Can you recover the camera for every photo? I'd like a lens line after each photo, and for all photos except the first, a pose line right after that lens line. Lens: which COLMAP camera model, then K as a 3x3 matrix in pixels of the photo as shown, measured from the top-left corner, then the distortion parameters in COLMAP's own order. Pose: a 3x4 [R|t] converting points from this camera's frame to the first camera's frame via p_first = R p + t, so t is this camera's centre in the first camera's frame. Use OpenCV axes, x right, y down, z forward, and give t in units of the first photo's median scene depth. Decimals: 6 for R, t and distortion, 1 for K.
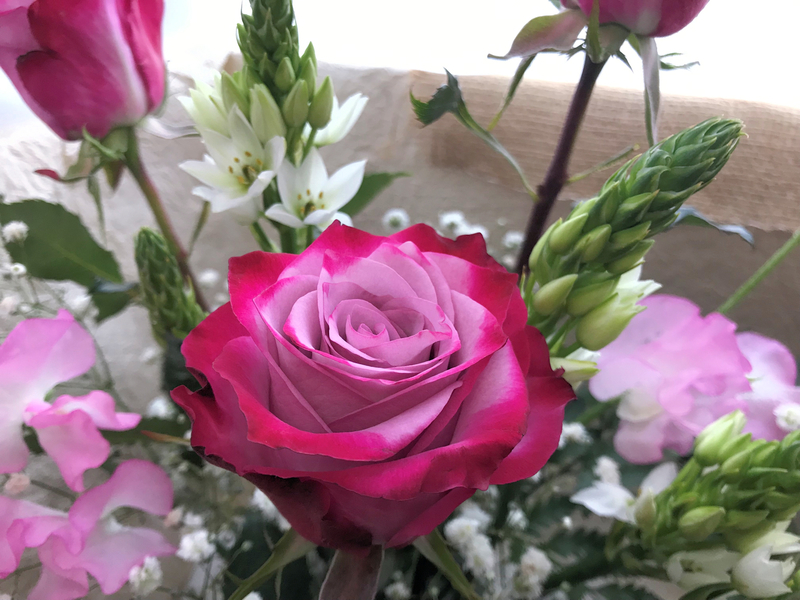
lens RADIAL K [[659.6, 0, 397.3], [0, 659.6, 298.3], [0, 0, 1]] dist [-0.063586, 0.013395]
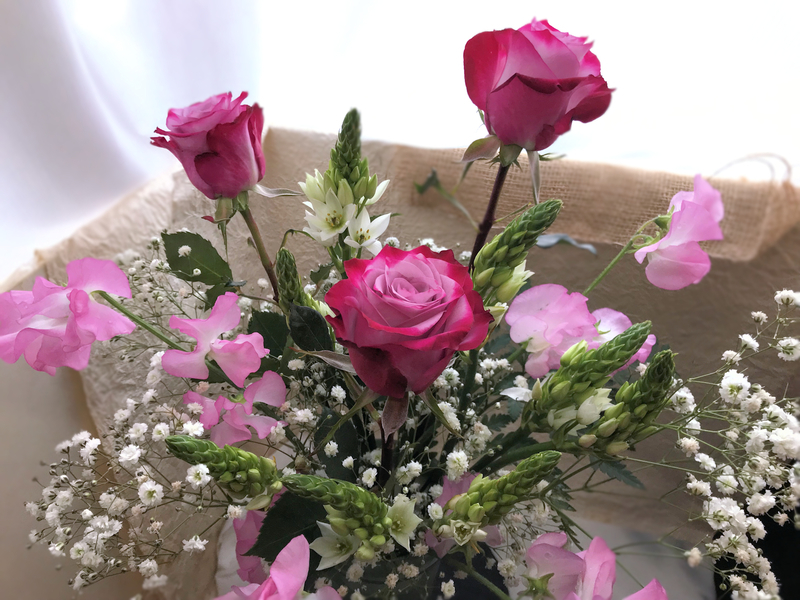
lens RADIAL K [[659.6, 0, 398.6], [0, 659.6, 301.2], [0, 0, 1]] dist [-0.063586, 0.013395]
pose [[0.997304, -0.014224, 0.071995, -0.177471], [0.016162, 0.999521, -0.026407, 0.108890], [-0.071585, 0.027500, 0.997055, -0.995324]]
